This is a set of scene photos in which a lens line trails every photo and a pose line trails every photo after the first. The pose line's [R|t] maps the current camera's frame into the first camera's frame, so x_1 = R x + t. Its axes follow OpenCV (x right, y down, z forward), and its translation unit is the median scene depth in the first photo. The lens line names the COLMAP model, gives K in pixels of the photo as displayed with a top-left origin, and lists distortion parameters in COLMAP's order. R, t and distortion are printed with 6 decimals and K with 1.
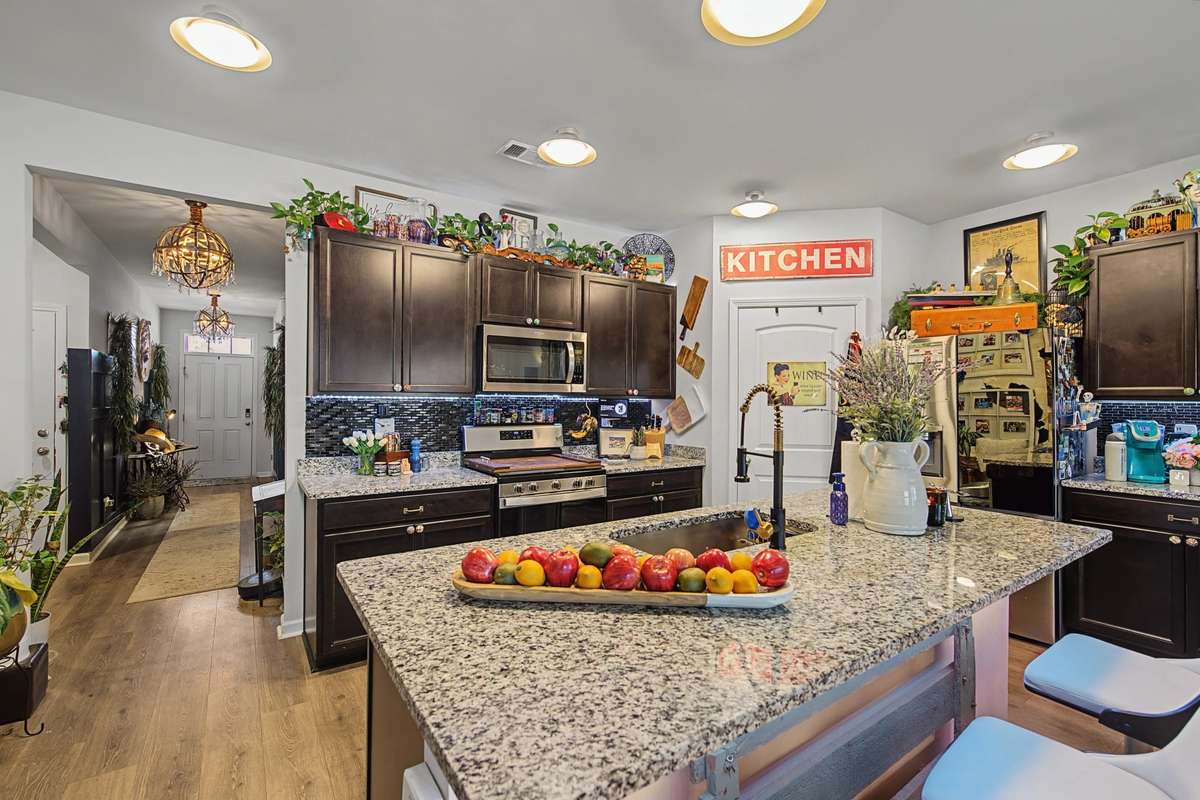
lens RADIAL K [[519.7, 0, 601.4], [0, 519.7, 394.3], [0, 0, 1]] dist [-0.000223, -0.000102]
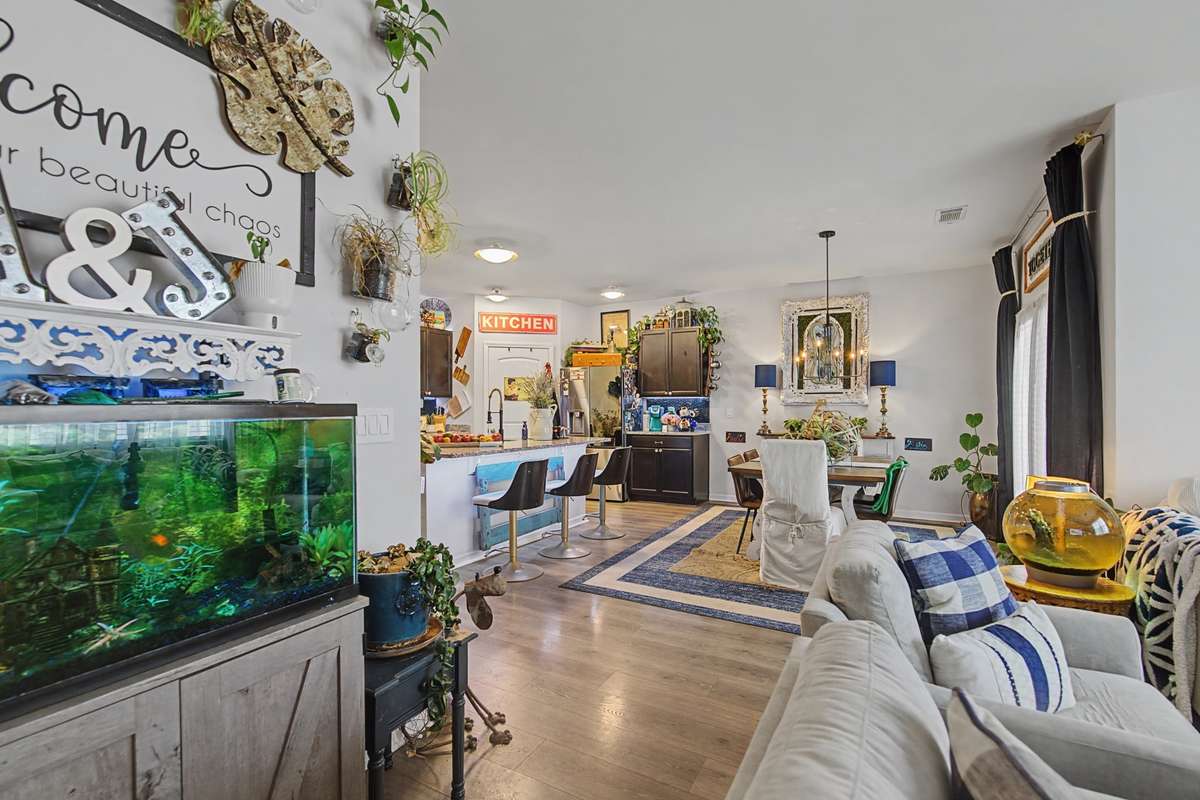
lens RADIAL K [[534.5, 0, 602.2], [0, 534.5, 407.4], [0, 0, 1]] dist [-0.000299, -0.000101]
pose [[0.894637, -0.005272, 0.446762, -0.219821], [0.001447, 0.999959, 0.008902, 0.028760], [-0.446790, -0.007317, 0.894609, -0.861923]]
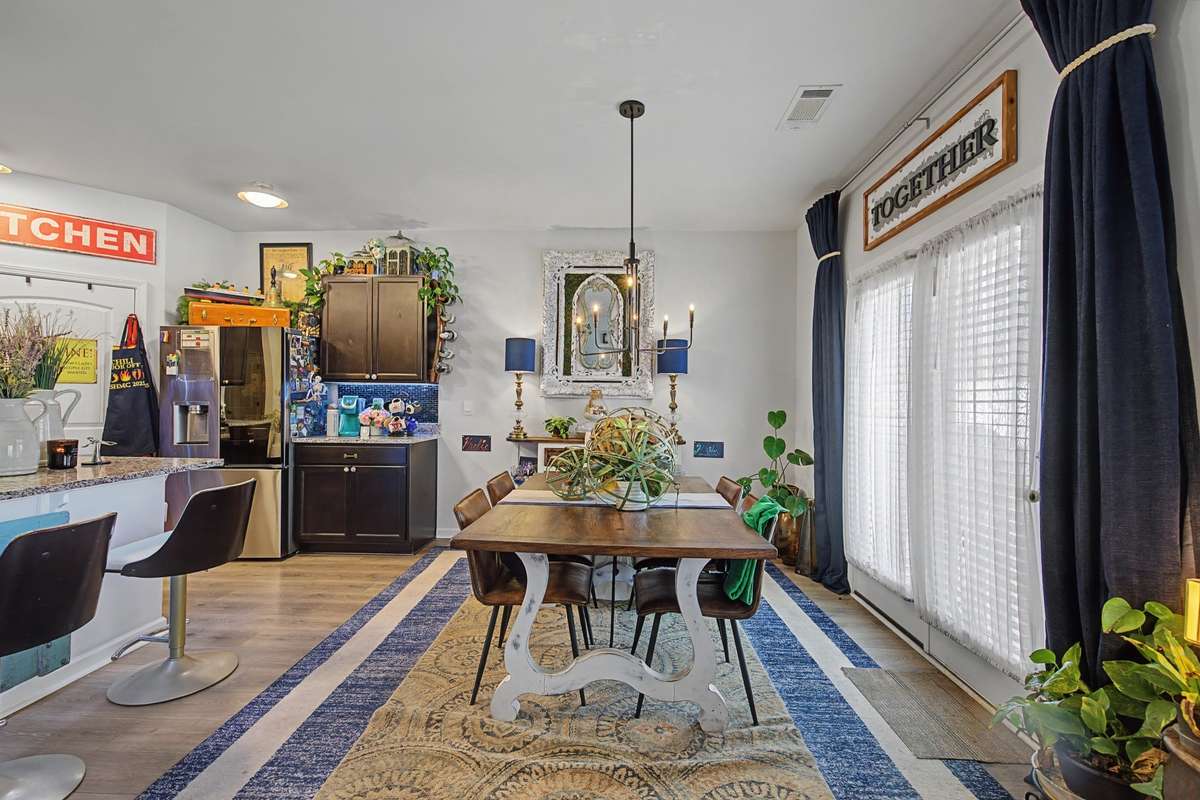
lens RADIAL K [[519.7, 0, 601.4], [0, 519.7, 394.3], [0, 0, 1]] dist [-0.000223, -0.000102]
pose [[0.591881, 0.010014, 0.805963, 0.200573], [-0.013181, 0.999909, -0.002744, 0.032253], [-0.805918, -0.008999, 0.591959, -0.381659]]
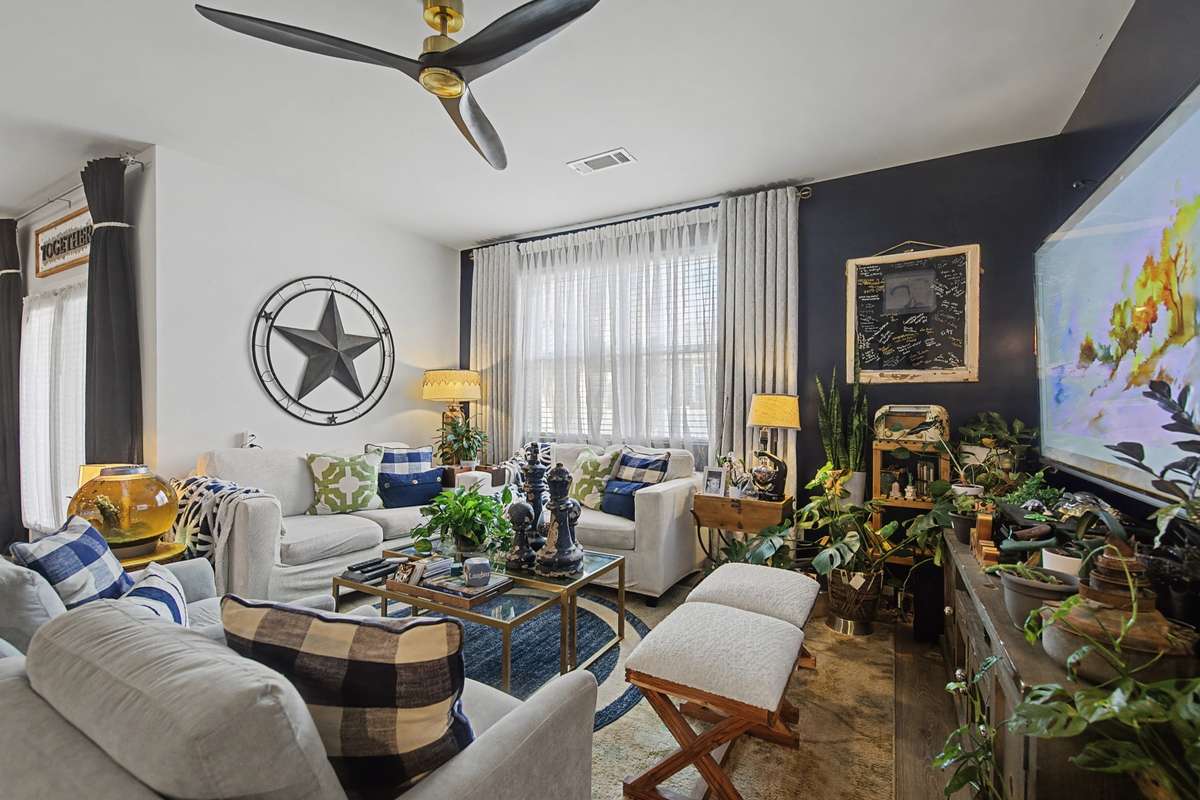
lens RADIAL K [[534.5, 0, 602.2], [0, 534.5, 407.4], [0, 0, 1]] dist [-0.000299, -0.000101]
pose [[-0.437810, -0.016817, 0.898910, -0.368940], [-0.014614, 0.999826, 0.011587, 0.028031], [-0.898949, -0.008064, -0.437980, -0.793543]]
